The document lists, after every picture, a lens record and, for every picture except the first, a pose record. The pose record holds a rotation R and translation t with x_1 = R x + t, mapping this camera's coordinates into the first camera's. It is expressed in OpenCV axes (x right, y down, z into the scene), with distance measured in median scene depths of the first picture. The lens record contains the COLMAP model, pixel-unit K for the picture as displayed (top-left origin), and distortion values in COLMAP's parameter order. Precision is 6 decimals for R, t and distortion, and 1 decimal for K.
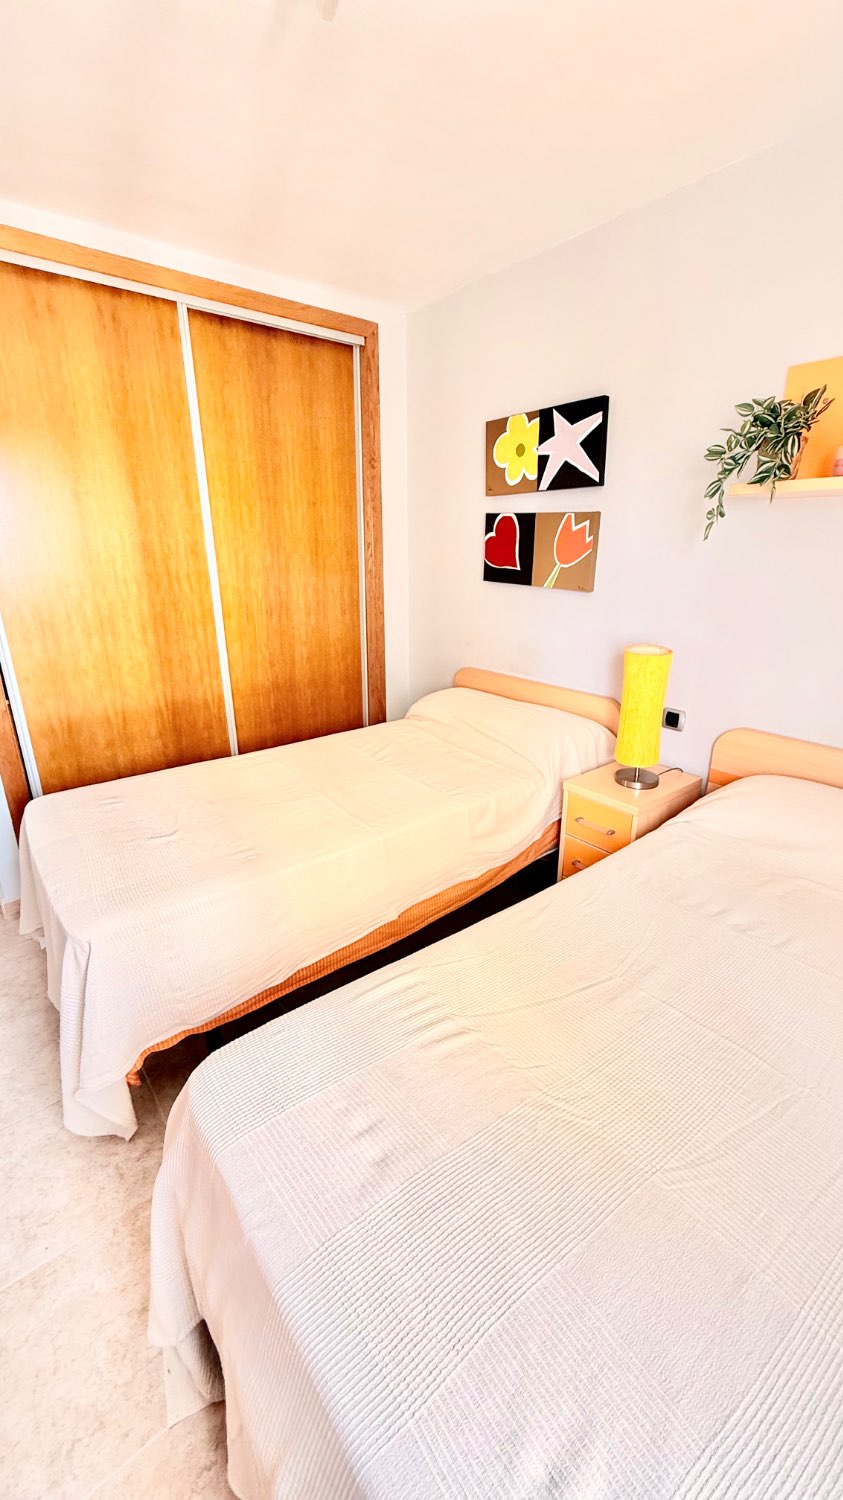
lens RADIAL K [[600.2, 0, 420.0], [0, 600.2, 744.8], [0, 0, 1]] dist [-0.000983, 0.000344]
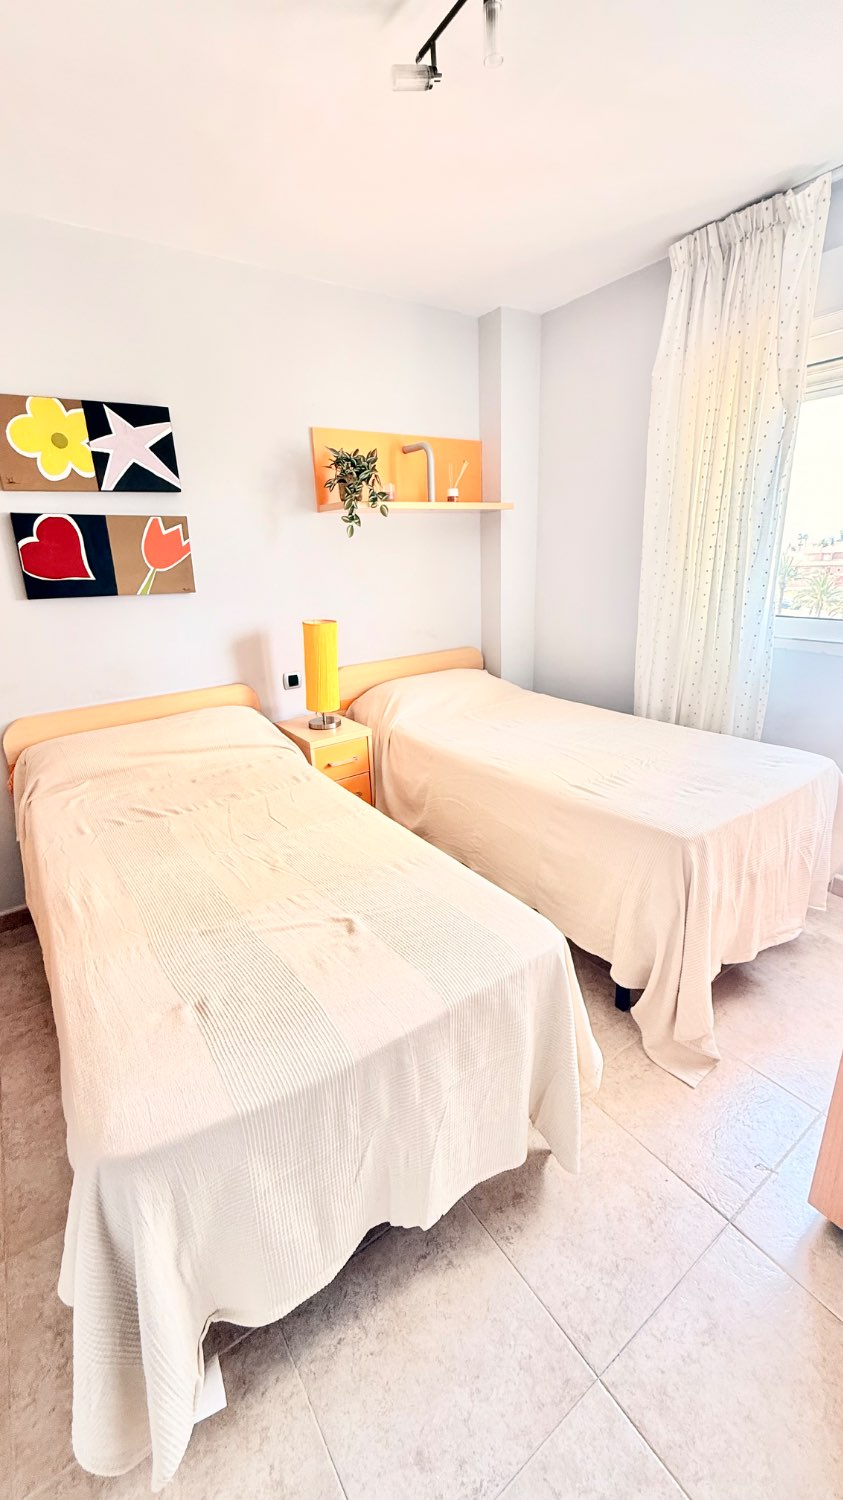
lens RADIAL K [[600.2, 0, 419.4], [0, 600.2, 748.3], [0, 0, 1]] dist [-0.000983, 0.000344]
pose [[0.064772, -0.311801, 0.947937, -0.770597], [0.358101, 0.893923, 0.269566, -0.150786], [-0.931434, 0.321997, 0.169557, 0.535784]]
